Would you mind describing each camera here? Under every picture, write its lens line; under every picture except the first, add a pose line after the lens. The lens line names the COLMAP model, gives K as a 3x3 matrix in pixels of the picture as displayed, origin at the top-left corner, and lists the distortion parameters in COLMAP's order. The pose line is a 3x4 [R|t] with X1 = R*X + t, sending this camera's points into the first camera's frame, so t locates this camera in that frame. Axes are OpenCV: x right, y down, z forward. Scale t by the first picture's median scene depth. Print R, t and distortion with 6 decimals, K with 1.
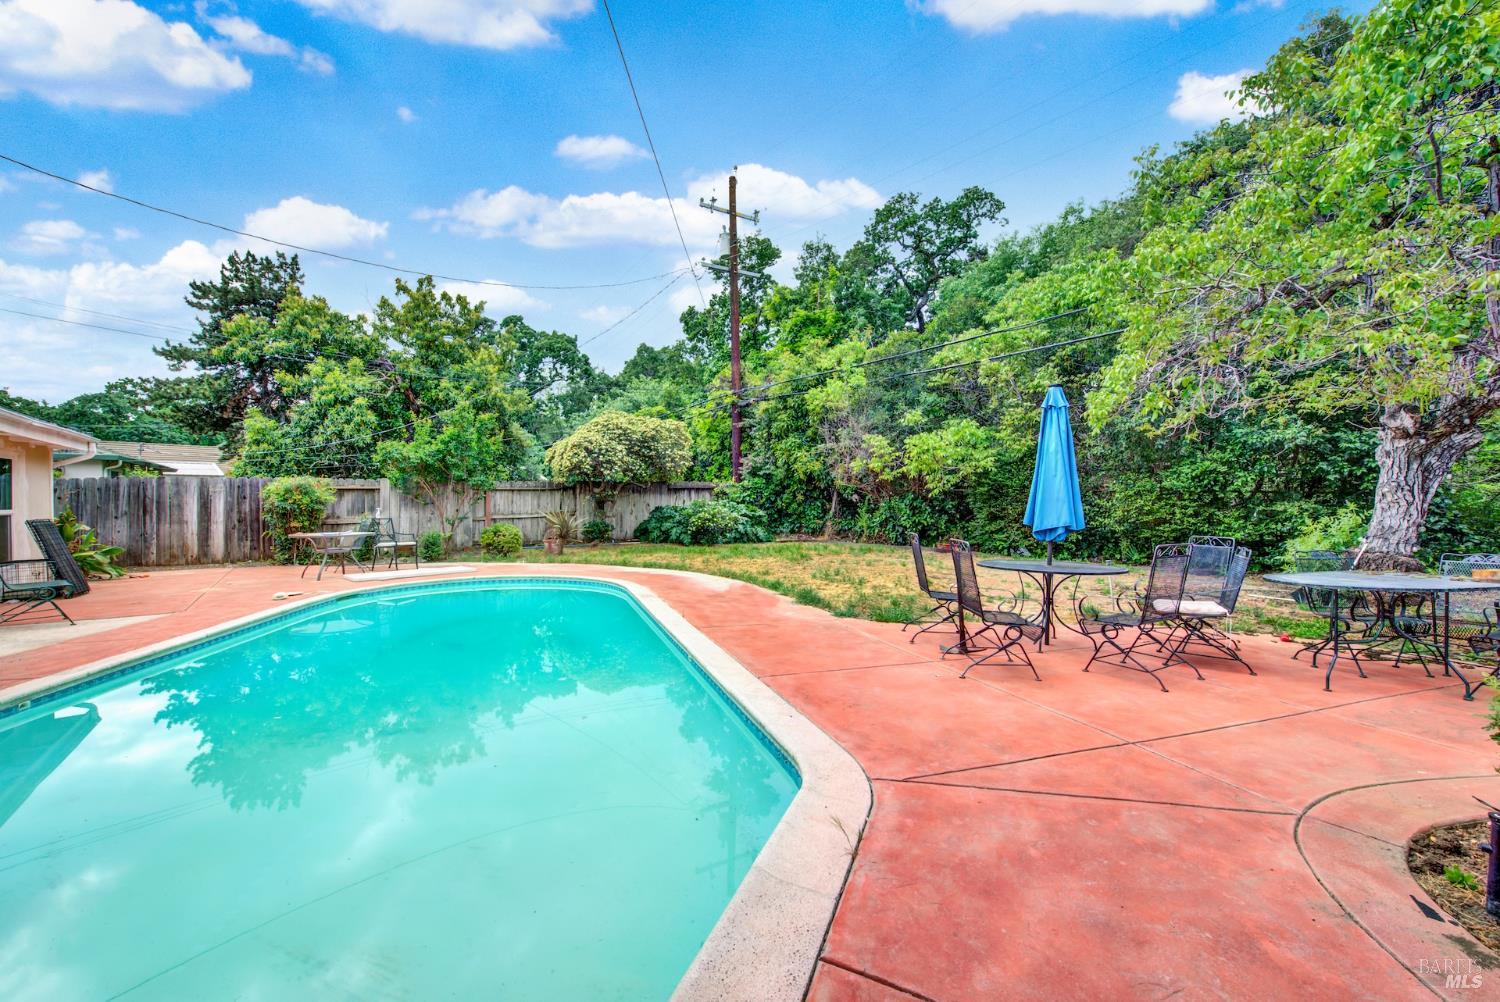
lens RADIAL K [[596.3, 0, 748.7], [0, 596.3, 505.0], [0, 0, 1]] dist [0.004570, -0.003385]
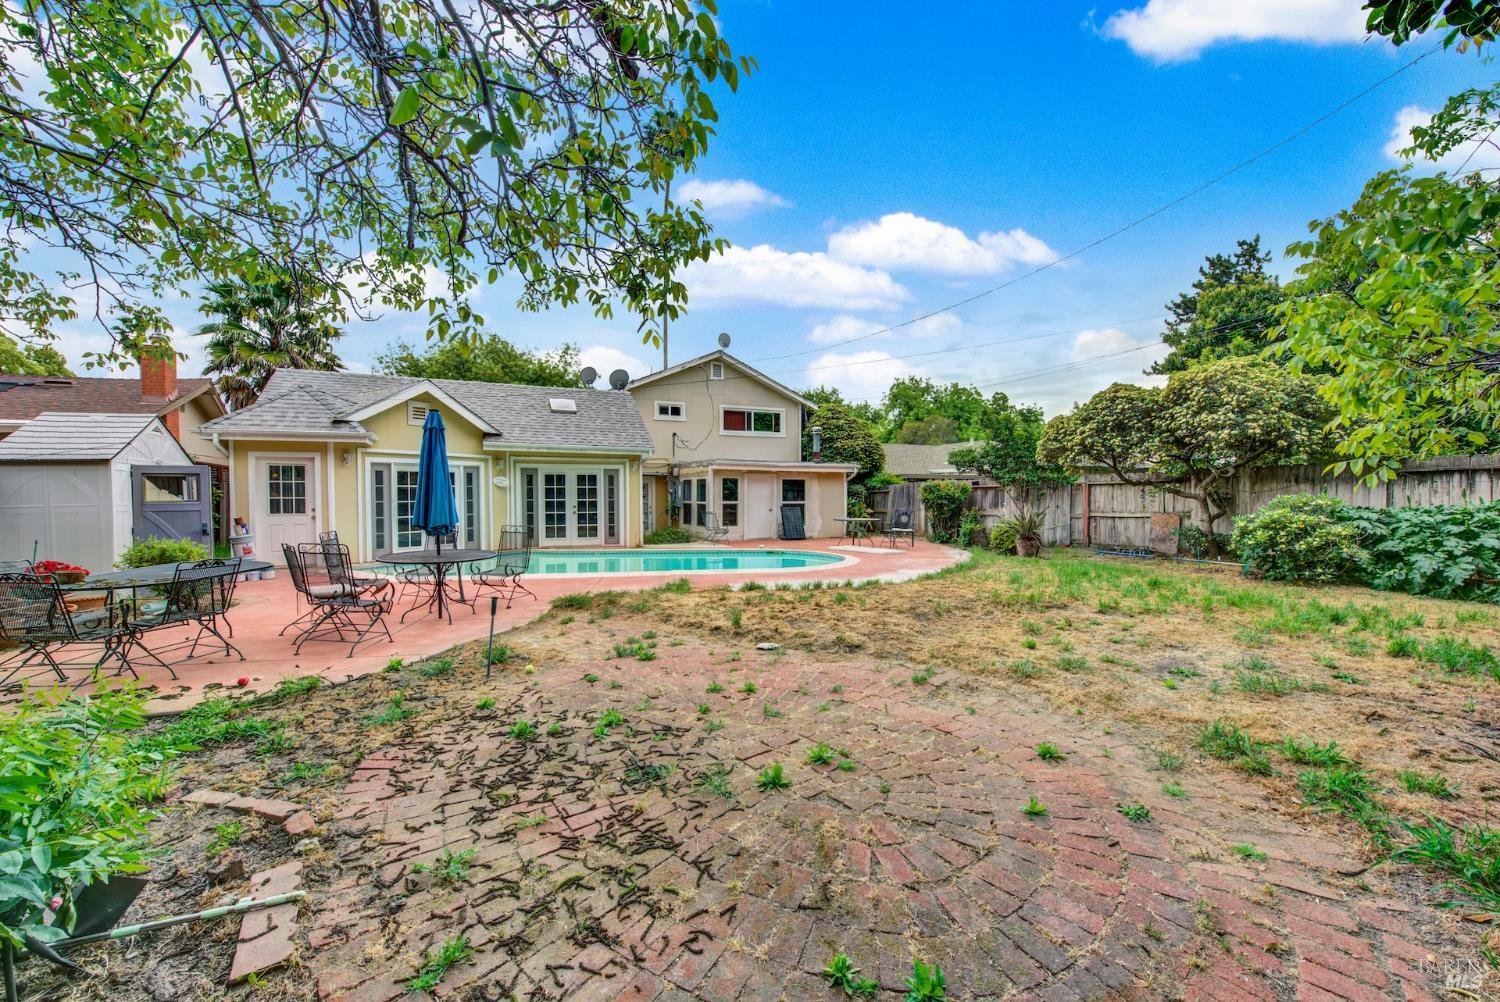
lens RADIAL K [[596.3, 0, 748.0], [0, 596.3, 505.6], [0, 0, 1]] dist [0.004570, -0.003385]
pose [[-0.203661, 0.017824, -0.978879, 0.481866], [-0.001560, 0.999827, 0.018530, -0.008199], [0.979040, 0.005301, -0.203598, 0.571119]]
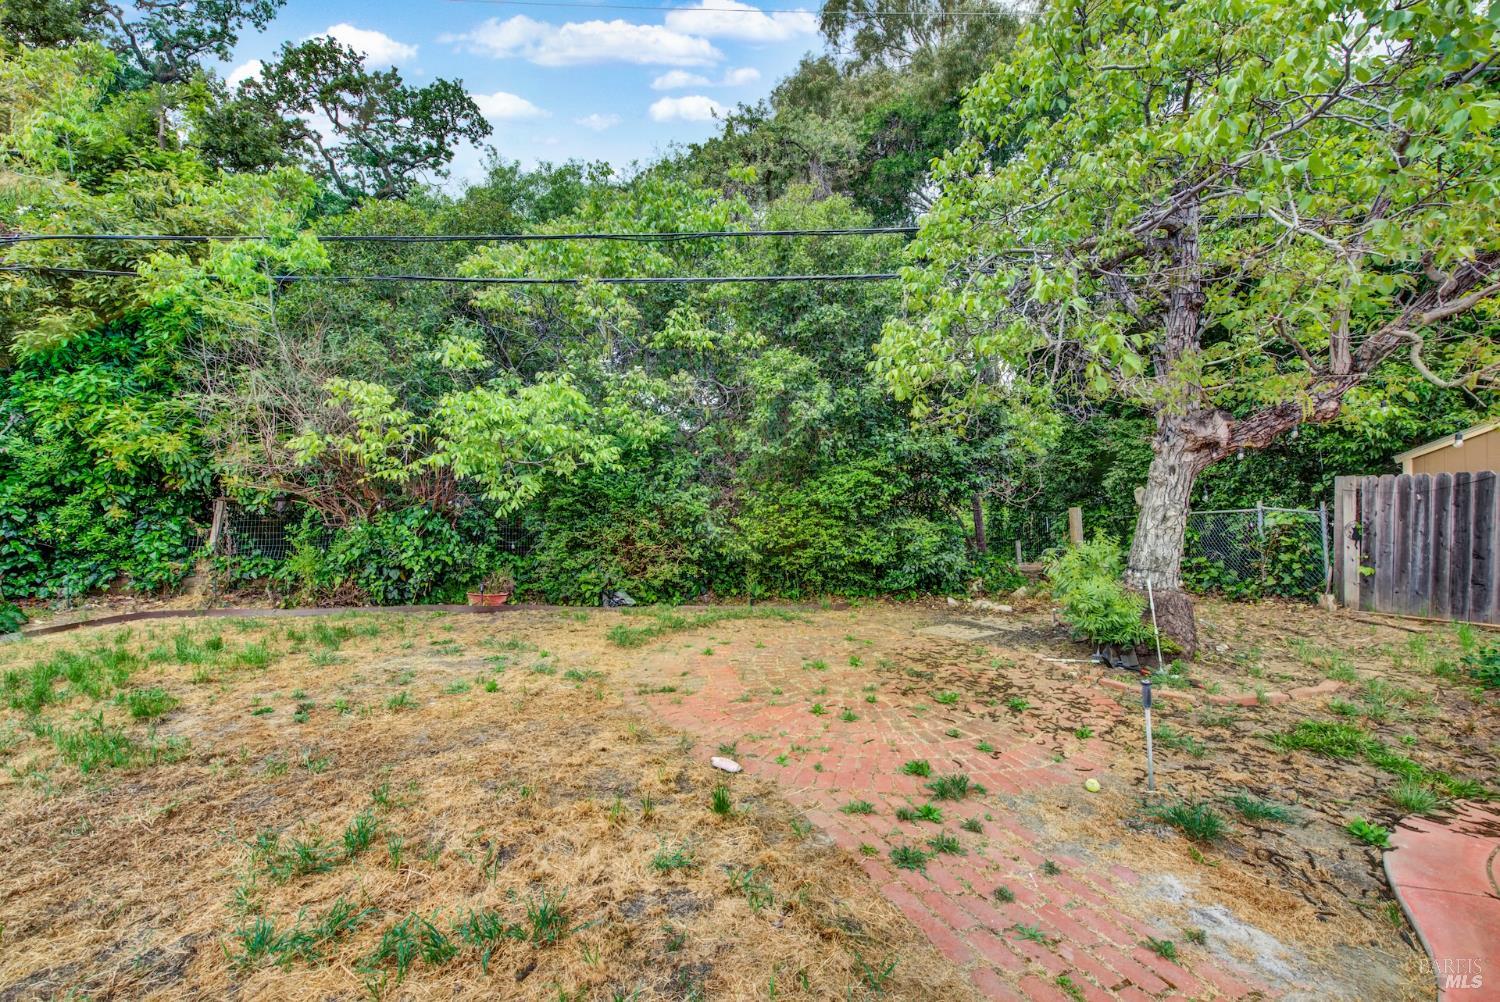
lens RADIAL K [[596.3, 0, 748.6], [0, 596.3, 505.4], [0, 0, 1]] dist [0.004570, -0.003385]
pose [[0.614088, -0.004998, 0.789222, 0.027068], [0.007180, 0.999974, 0.000746, -0.016986], [-0.789205, 0.005209, 0.614108, 0.389628]]
